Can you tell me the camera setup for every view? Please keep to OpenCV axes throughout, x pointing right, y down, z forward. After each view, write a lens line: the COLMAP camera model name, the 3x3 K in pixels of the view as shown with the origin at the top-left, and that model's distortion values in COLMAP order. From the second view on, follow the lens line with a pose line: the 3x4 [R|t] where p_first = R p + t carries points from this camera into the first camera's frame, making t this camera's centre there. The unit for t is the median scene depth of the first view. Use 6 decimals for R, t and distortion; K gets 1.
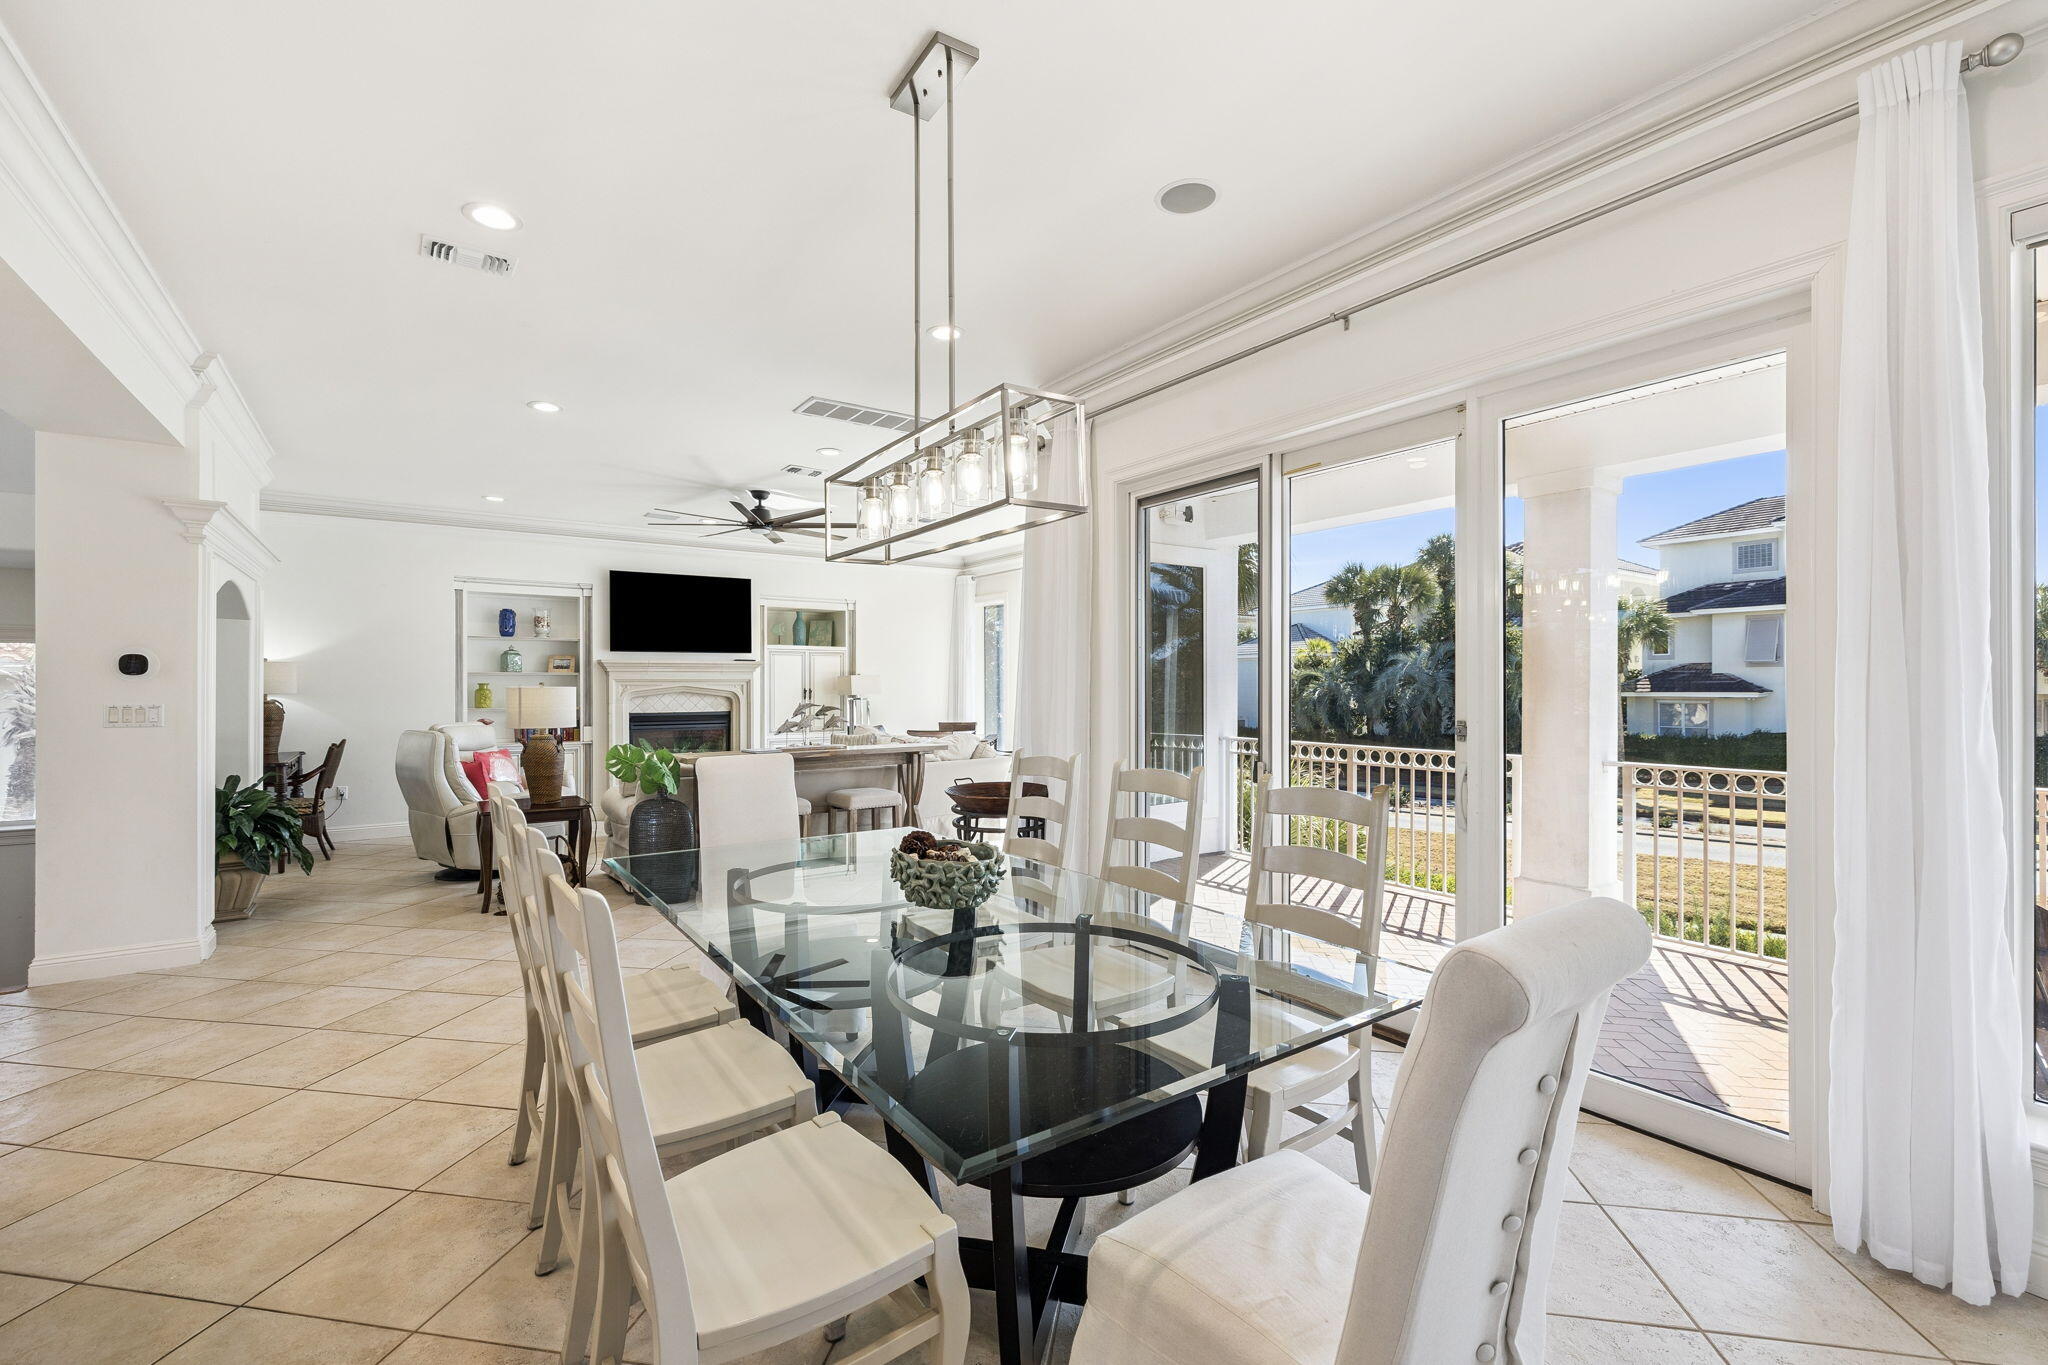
lens RADIAL K [[860.0, 0, 1027.3], [0, 860.0, 683.6], [0, 0, 1]] dist [-0.004809, -0.000085]
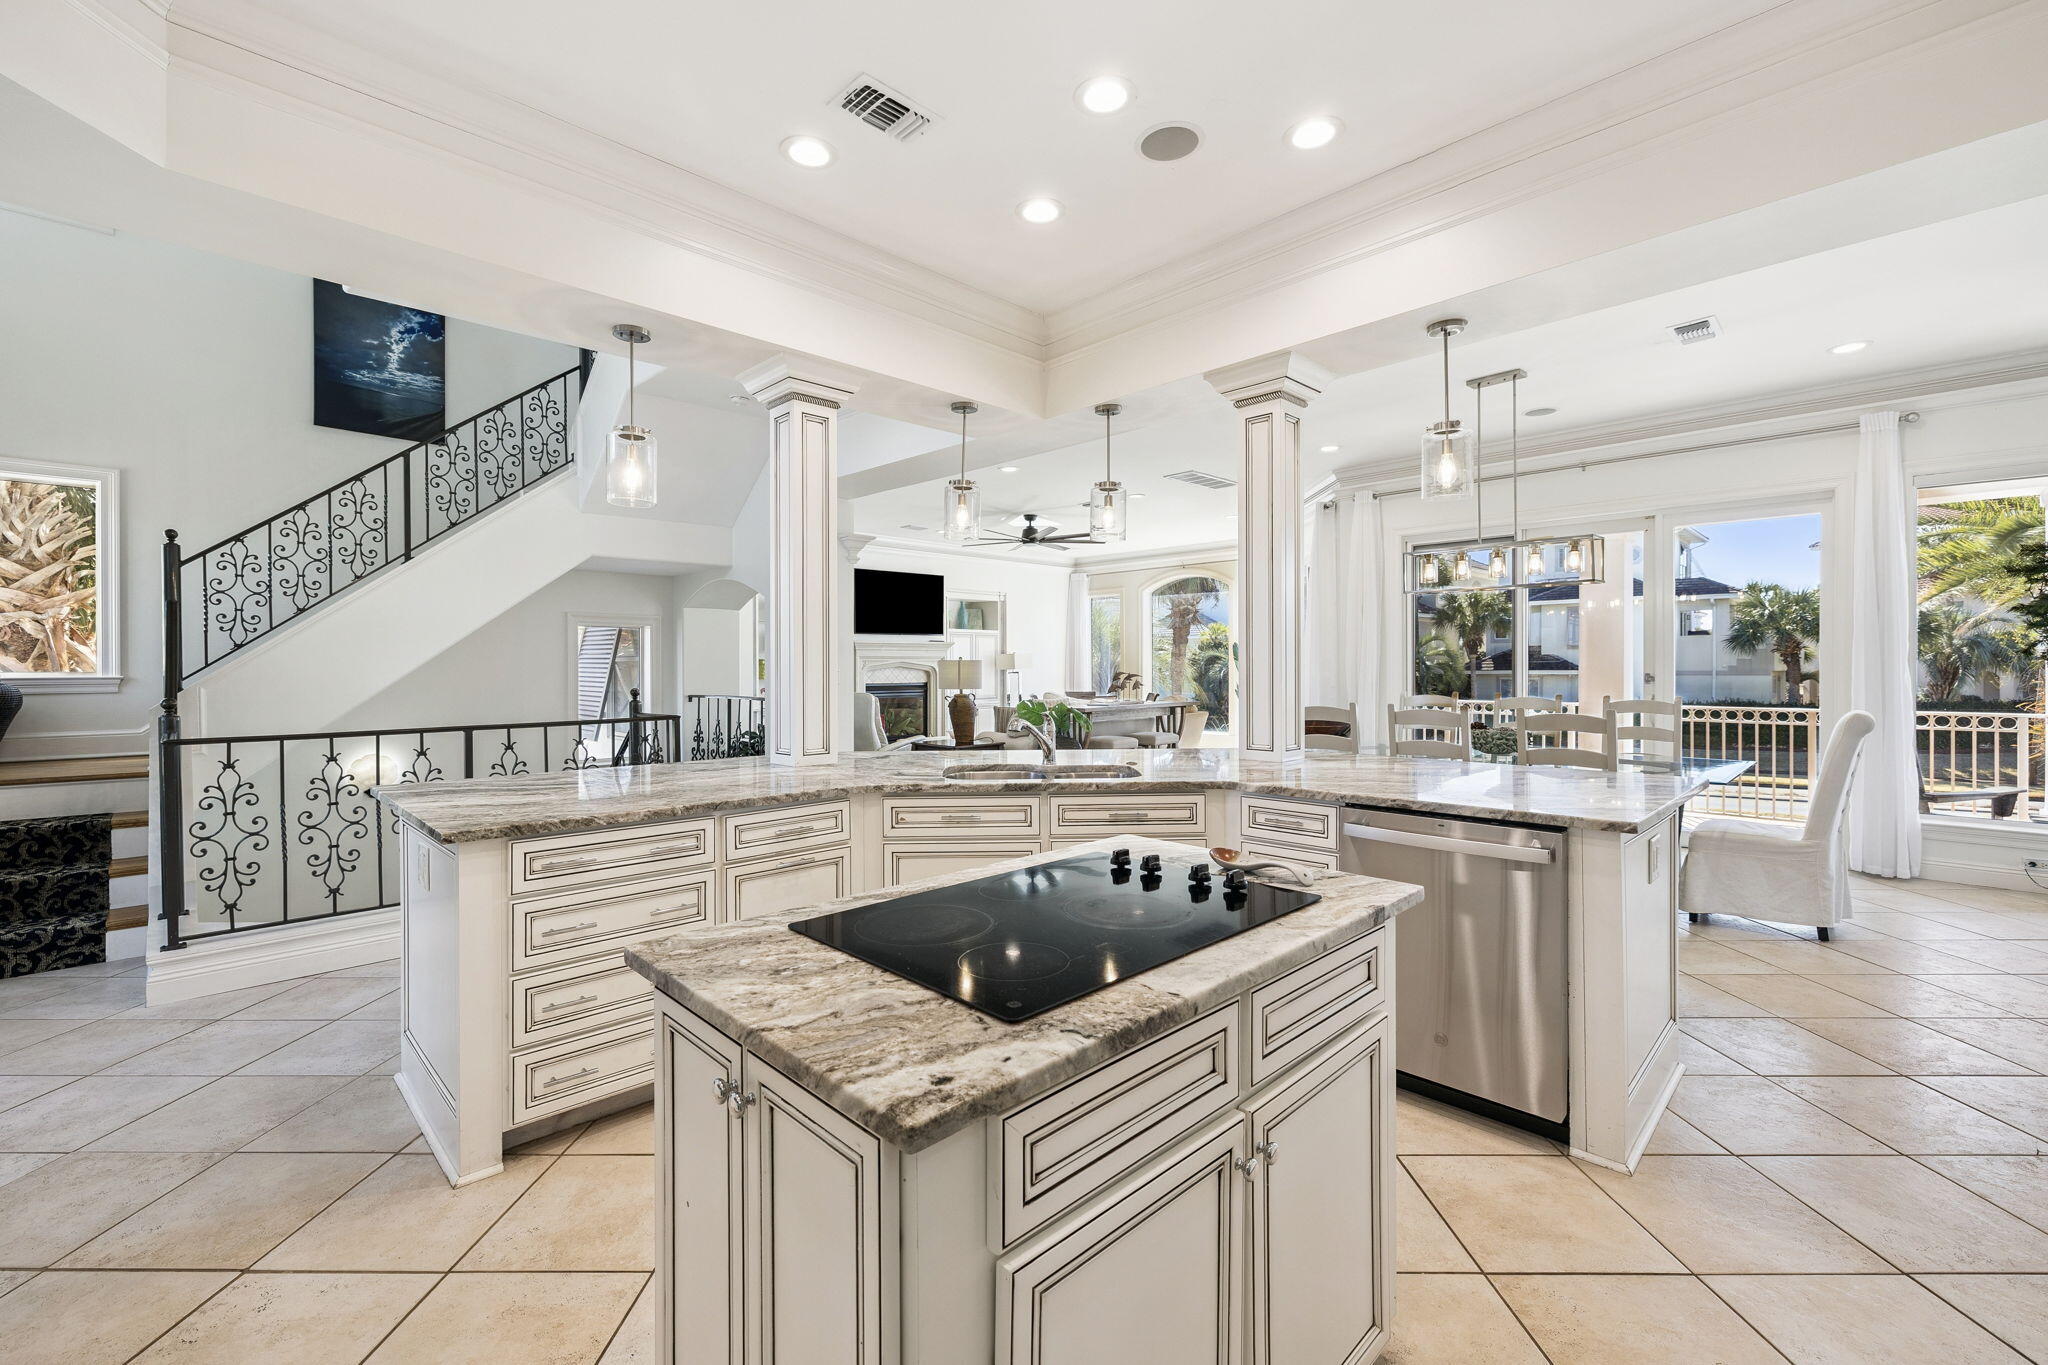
lens RADIAL K [[860.0, 0, 1014.6], [0, 860.0, 667.9], [0, 0, 1]] dist [-0.004809, -0.000085]
pose [[0.988465, -0.001983, 0.151436, -0.442422], [0.001548, 0.999994, 0.002990, 0.008676], [-0.151441, -0.002721, 0.988463, -0.265515]]
